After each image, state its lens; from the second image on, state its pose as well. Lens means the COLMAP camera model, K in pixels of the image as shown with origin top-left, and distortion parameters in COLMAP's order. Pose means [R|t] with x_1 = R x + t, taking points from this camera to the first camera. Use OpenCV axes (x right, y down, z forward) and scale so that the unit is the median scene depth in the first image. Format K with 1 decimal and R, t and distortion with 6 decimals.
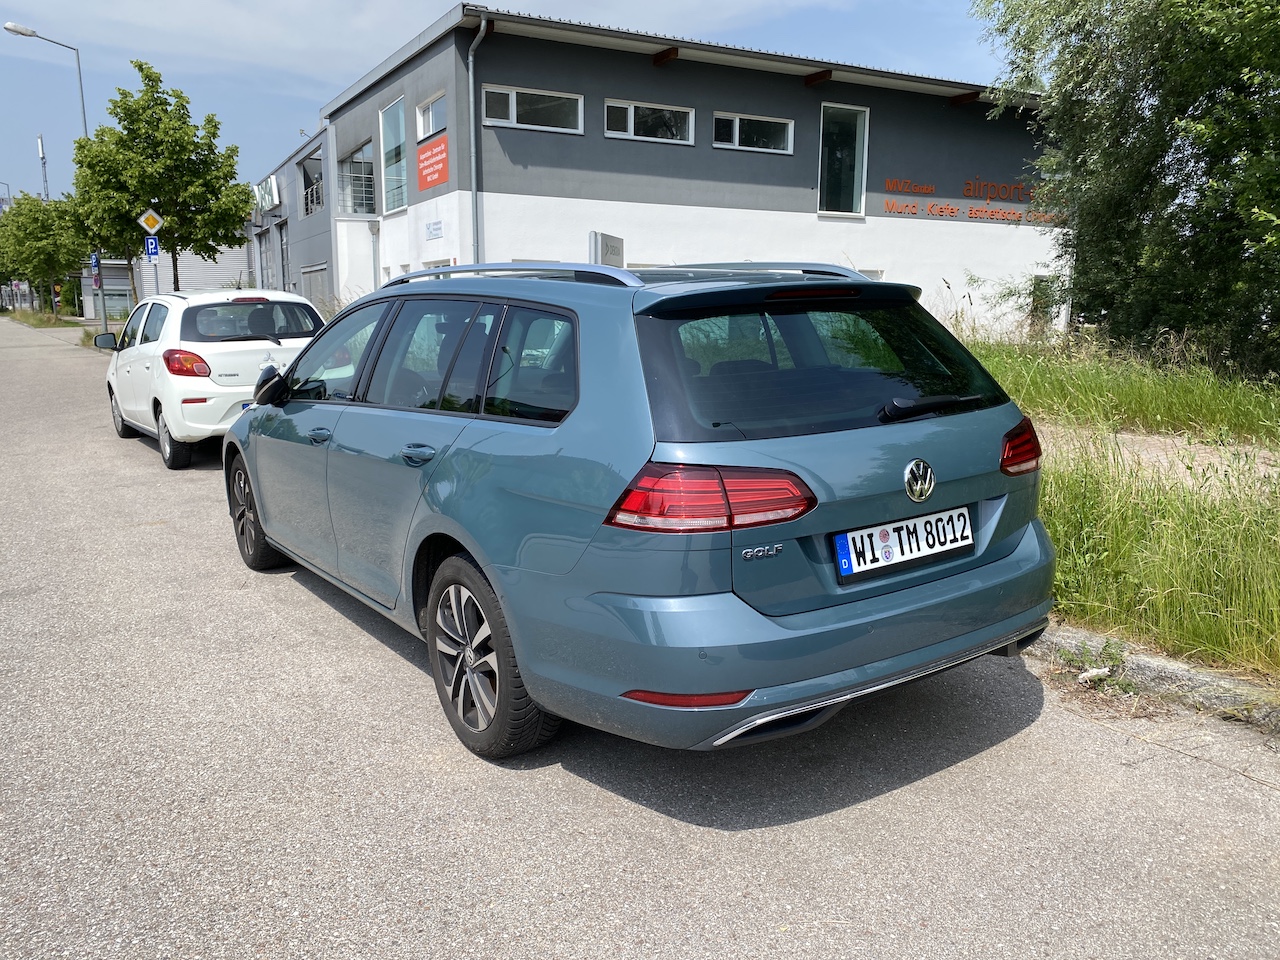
lens RADIAL K [[968.6, 0, 651.3], [0, 968.6, 472.5], [0, 0, 1]] dist [0.020688, -0.005925]
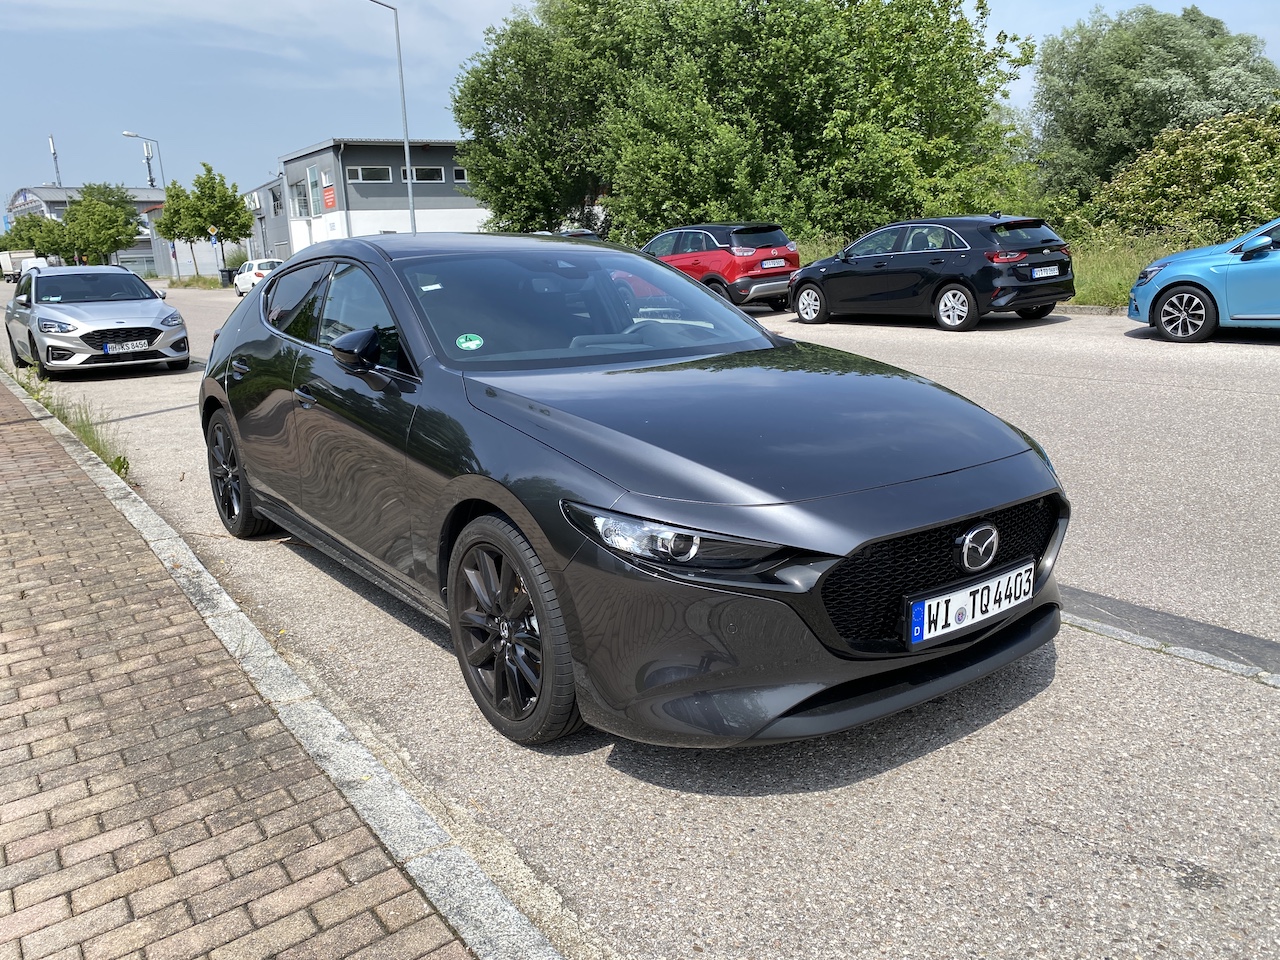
lens RADIAL K [[968.6, 0, 640.3], [0, 968.6, 473.6], [0, 0, 1]] dist [0.020688, -0.005925]
pose [[0.998614, -0.052138, 0.007157, 0.475154], [0.051605, 0.996794, 0.061138, 0.241442], [-0.010321, -0.060684, 0.998104, -1.396737]]
